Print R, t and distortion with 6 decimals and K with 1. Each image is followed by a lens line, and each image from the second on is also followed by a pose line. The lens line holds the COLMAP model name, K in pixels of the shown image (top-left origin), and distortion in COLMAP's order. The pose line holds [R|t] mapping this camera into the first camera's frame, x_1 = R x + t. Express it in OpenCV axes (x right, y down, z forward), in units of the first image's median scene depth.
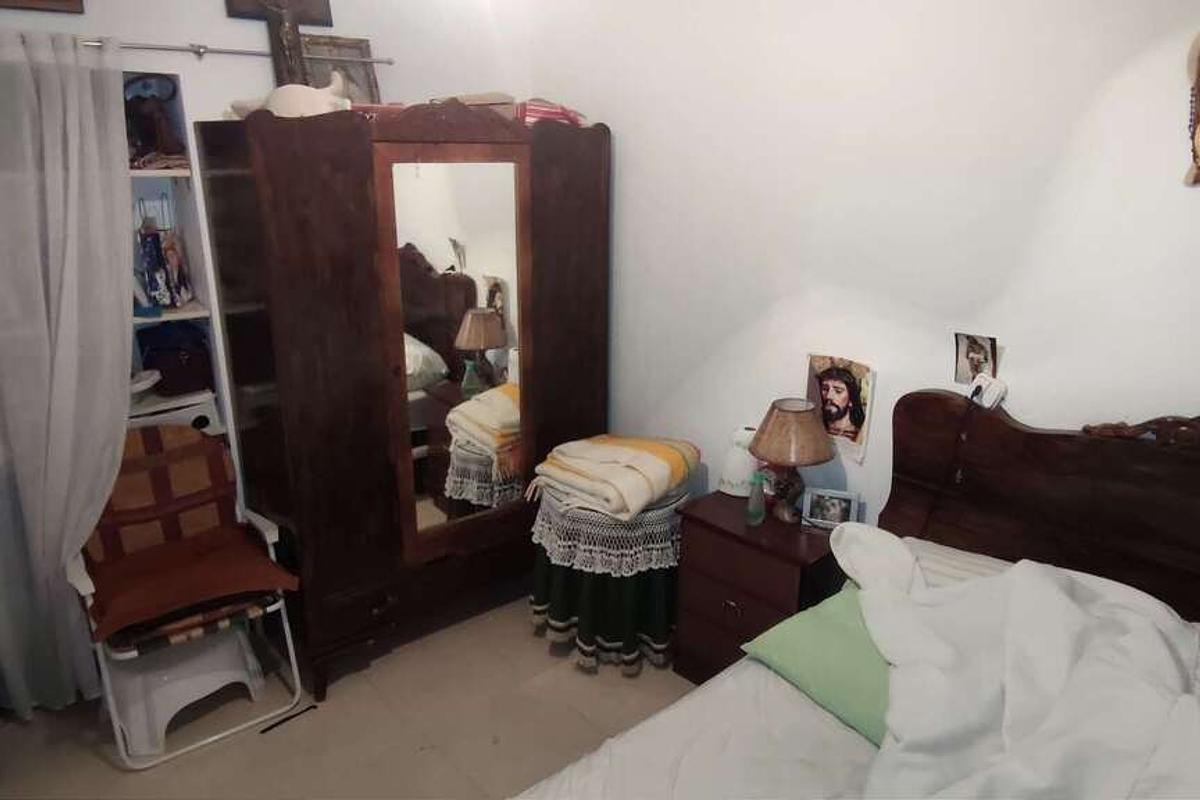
lens RADIAL K [[826.1, 0, 604.2], [0, 826.1, 404.8], [0, 0, 1]] dist [0.019378, -0.002407]
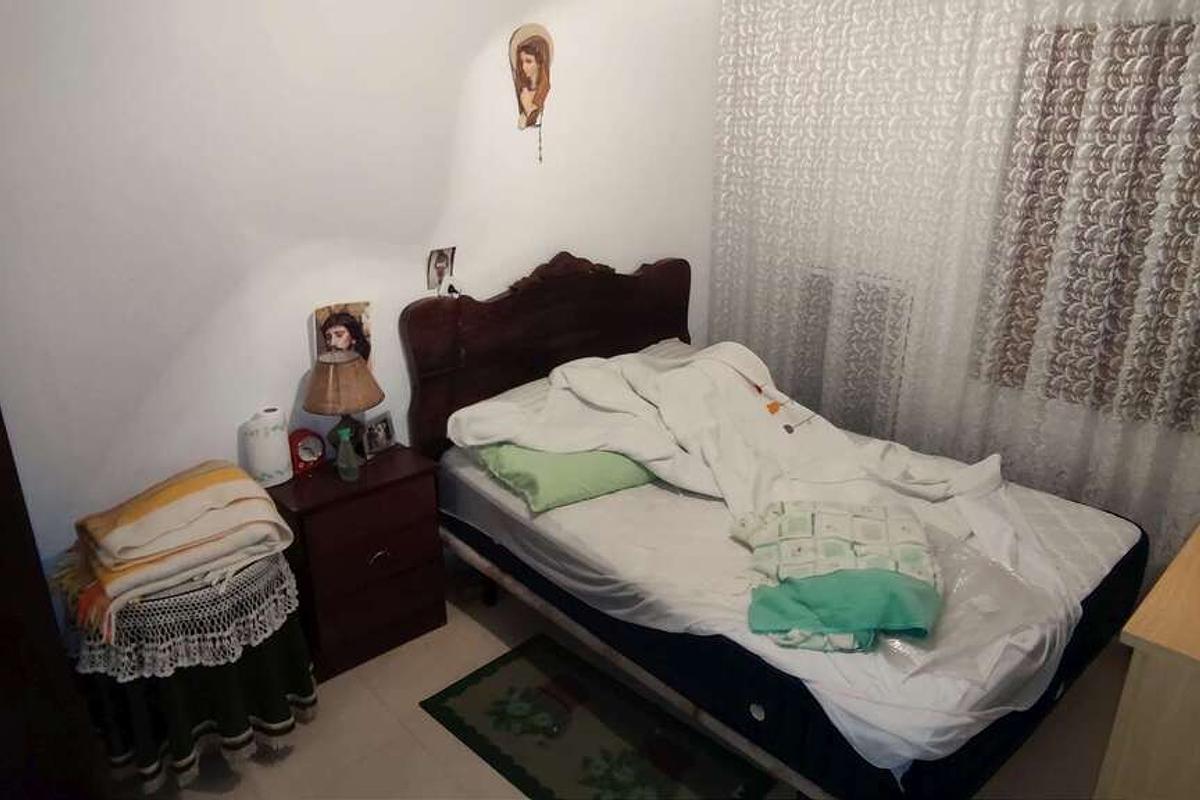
lens RADIAL K [[826.1, 0, 604.2], [0, 826.1, 404.8], [0, 0, 1]] dist [0.019378, -0.002407]
pose [[0.002113, -0.337482, 0.941330, -0.789350], [0.307266, 0.896013, 0.320545, -0.180349], [-0.951621, 0.288561, 0.105590, 0.593020]]
